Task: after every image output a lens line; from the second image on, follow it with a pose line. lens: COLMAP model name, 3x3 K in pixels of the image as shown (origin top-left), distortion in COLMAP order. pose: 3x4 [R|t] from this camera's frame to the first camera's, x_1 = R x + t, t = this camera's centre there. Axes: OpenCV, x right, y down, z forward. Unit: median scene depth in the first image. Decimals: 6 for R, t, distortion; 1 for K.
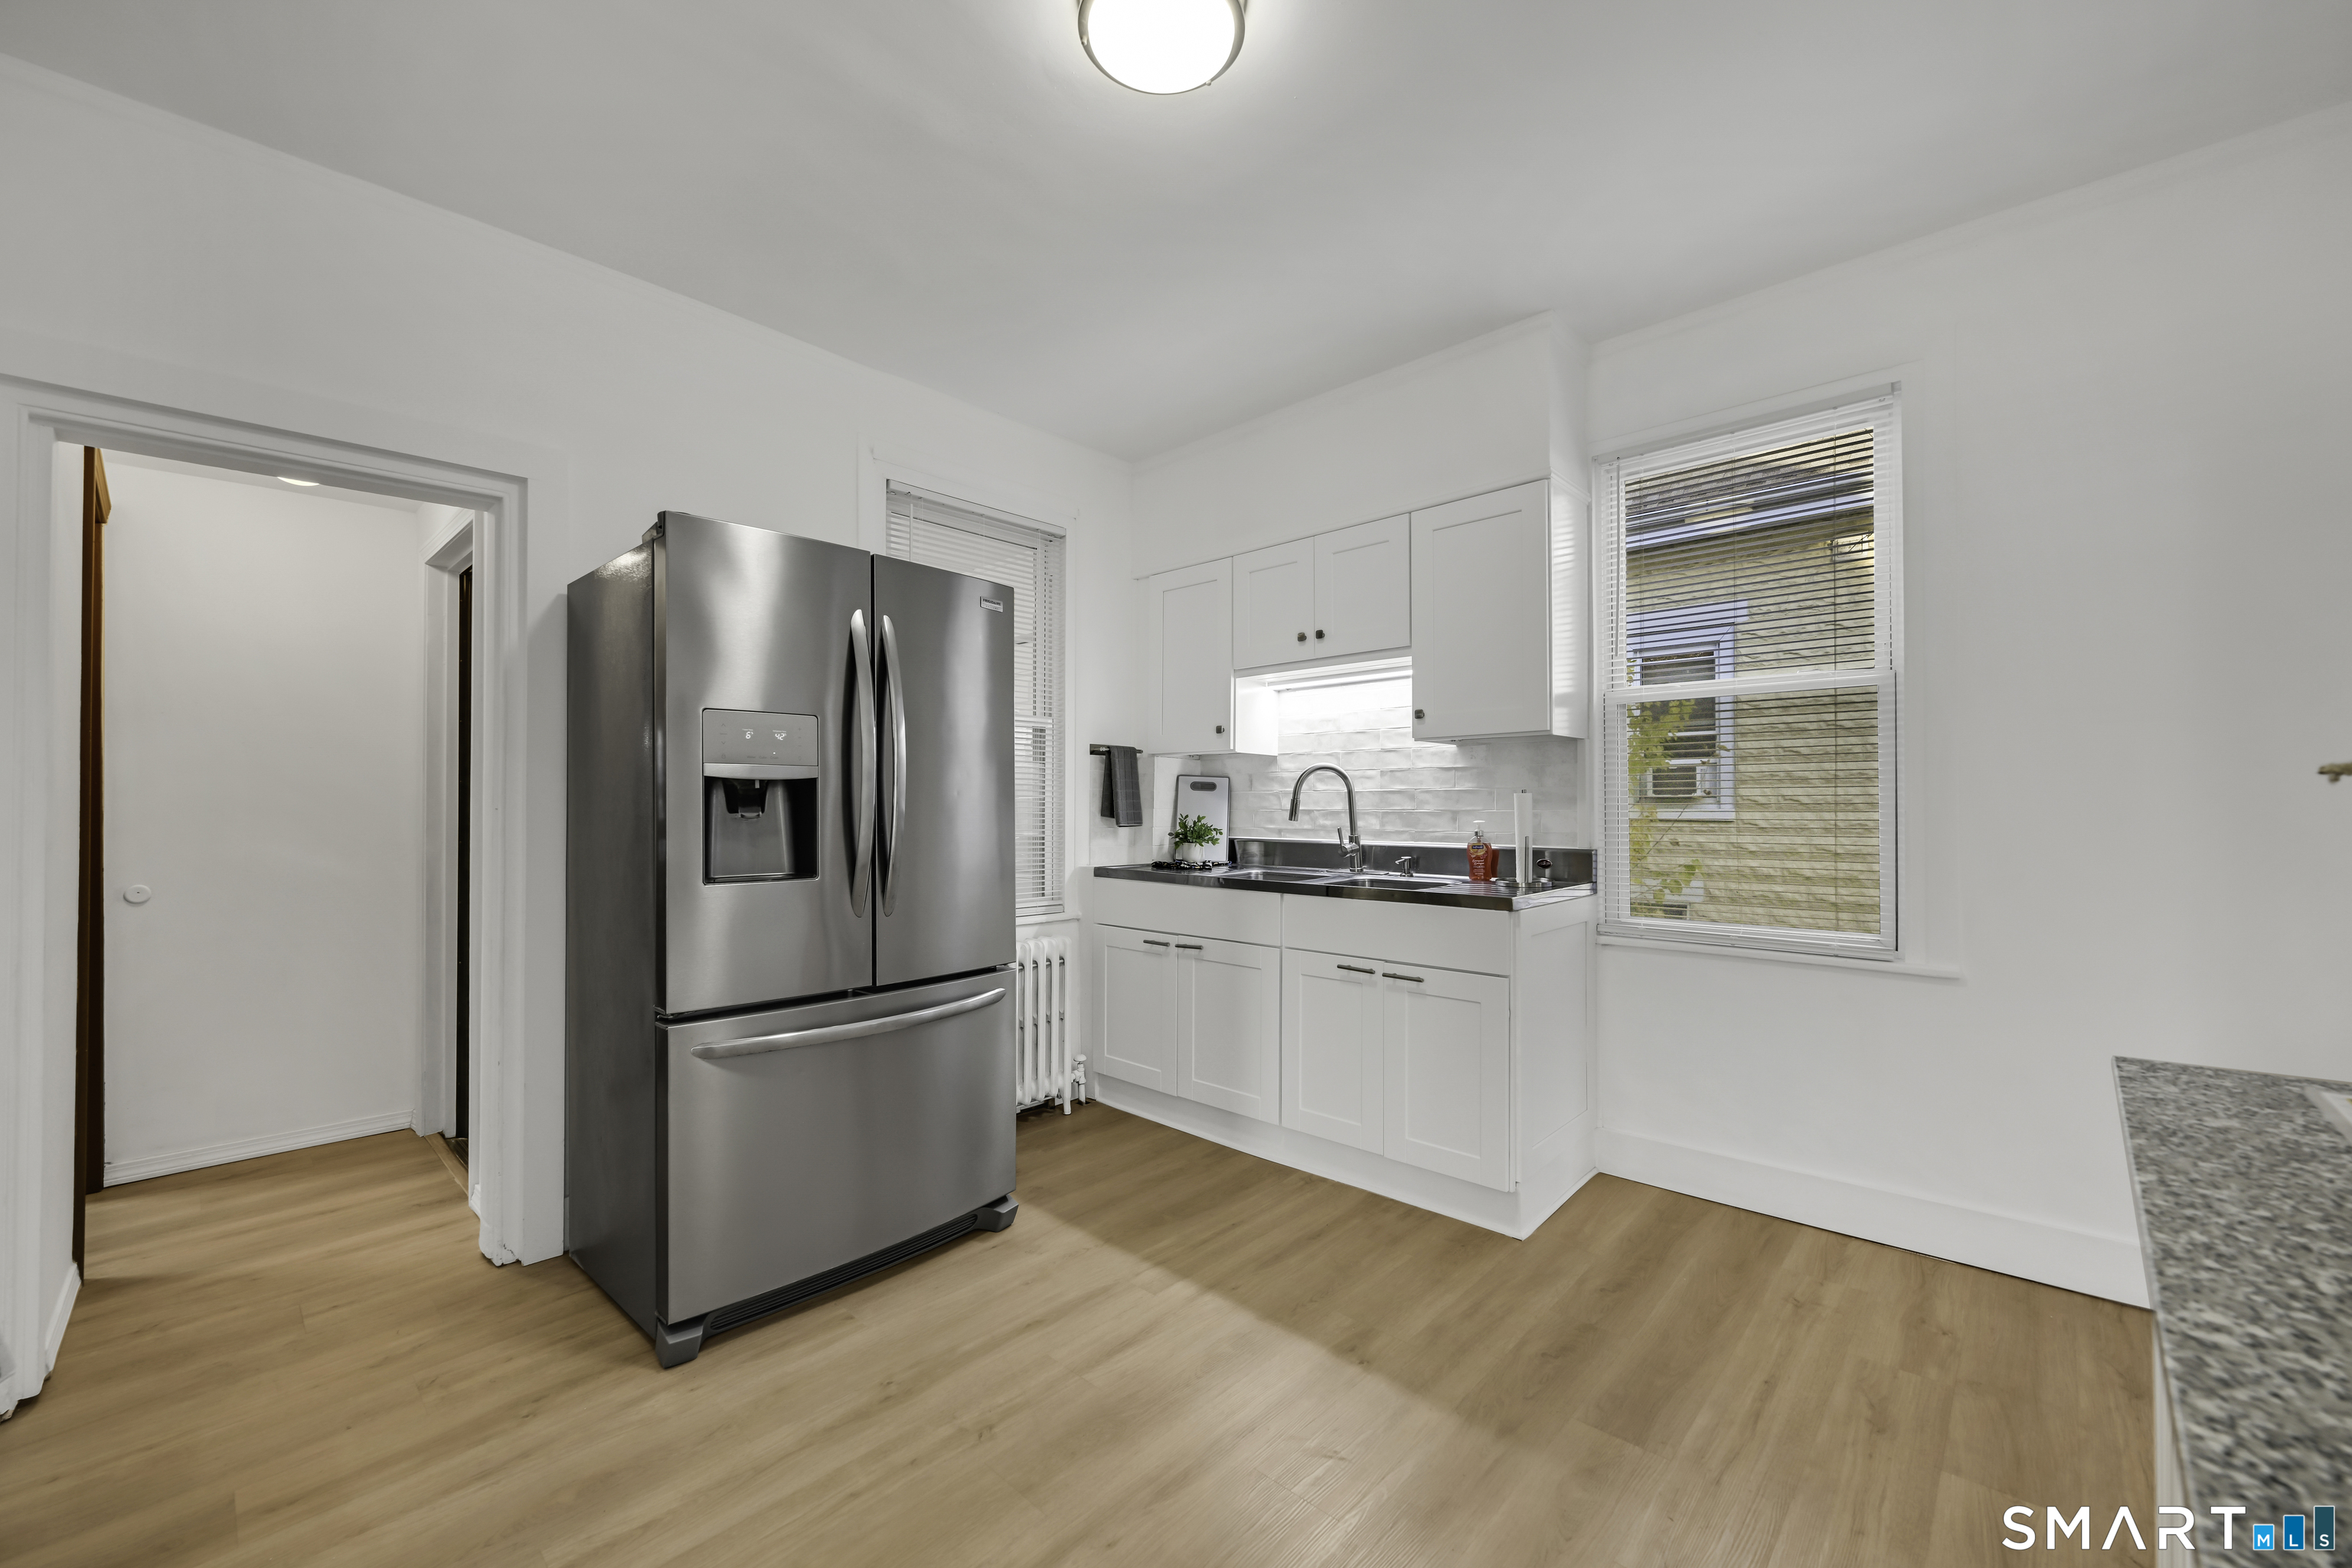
lens RADIAL K [[931.7, 0, 1186.5], [0, 931.7, 796.6], [0, 0, 1]] dist [0.000481, 0.000147]
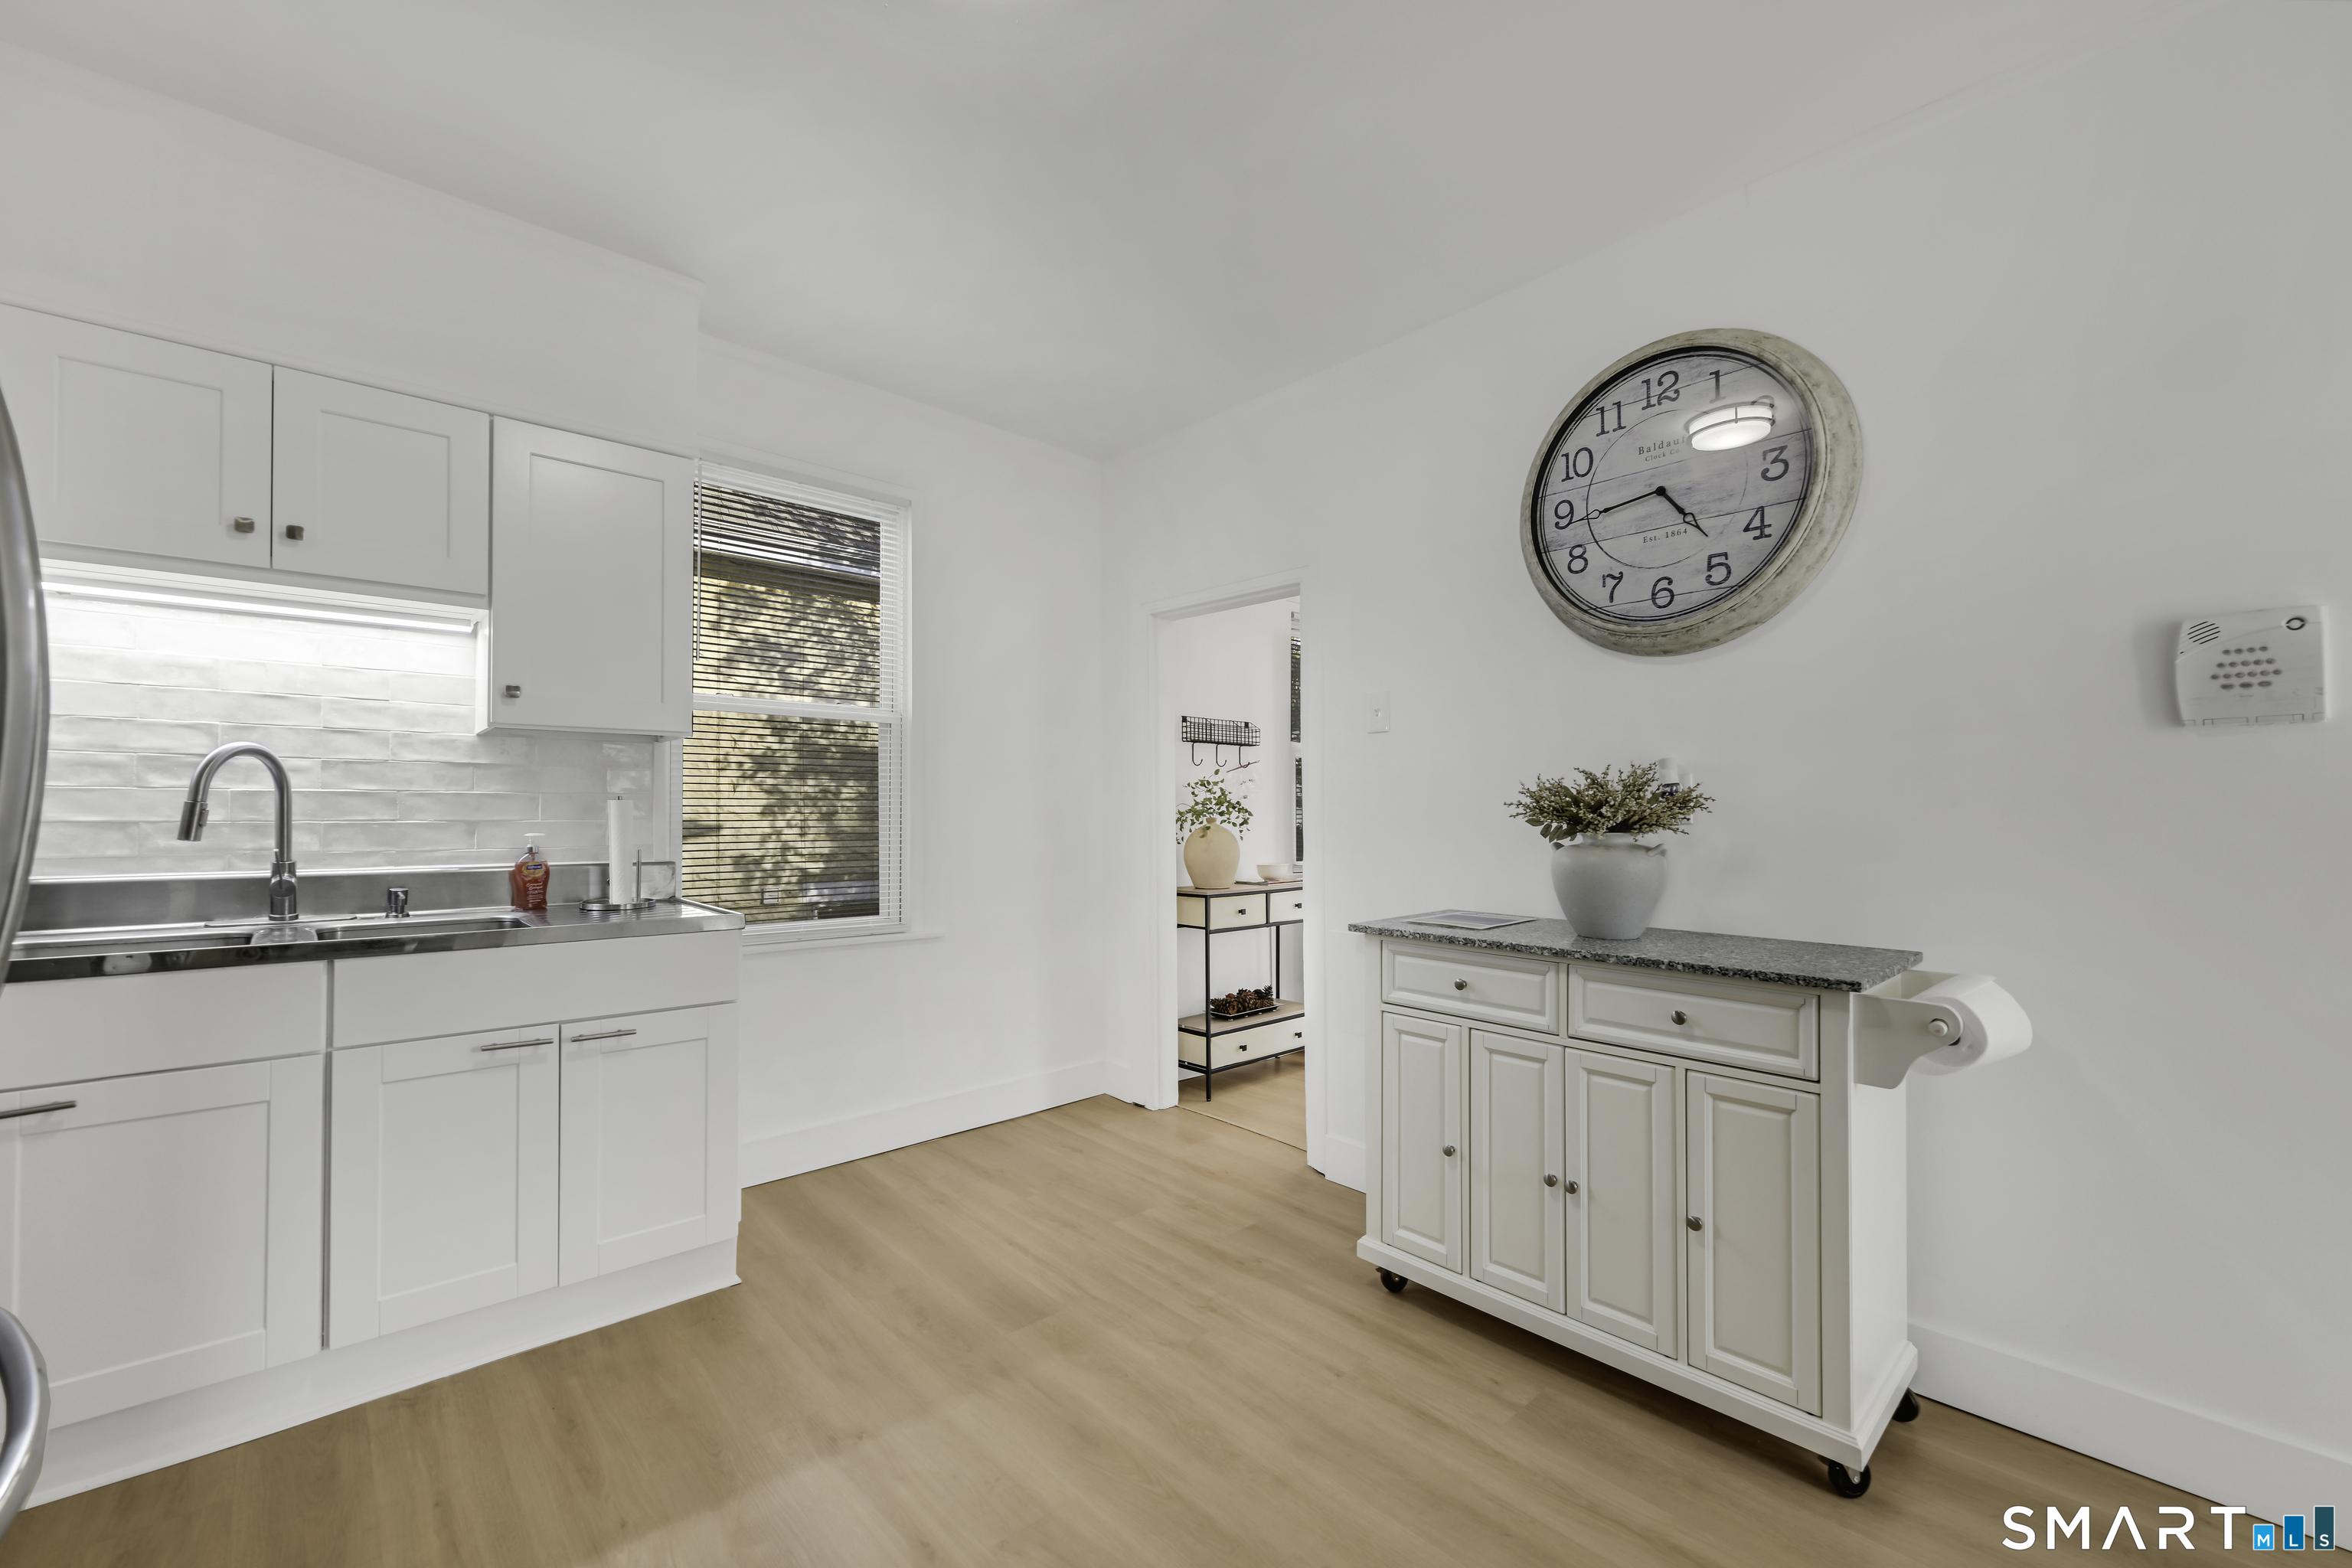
lens RADIAL K [[931.7, 0, 1186.5], [0, 931.7, 796.6], [0, 0, 1]] dist [0.000481, 0.000147]
pose [[0.096782, 0.020204, 0.995101, -0.409811], [-0.008027, 0.999777, -0.019518, 0.005459], [-0.995273, -0.006099, 0.096923, 0.365333]]
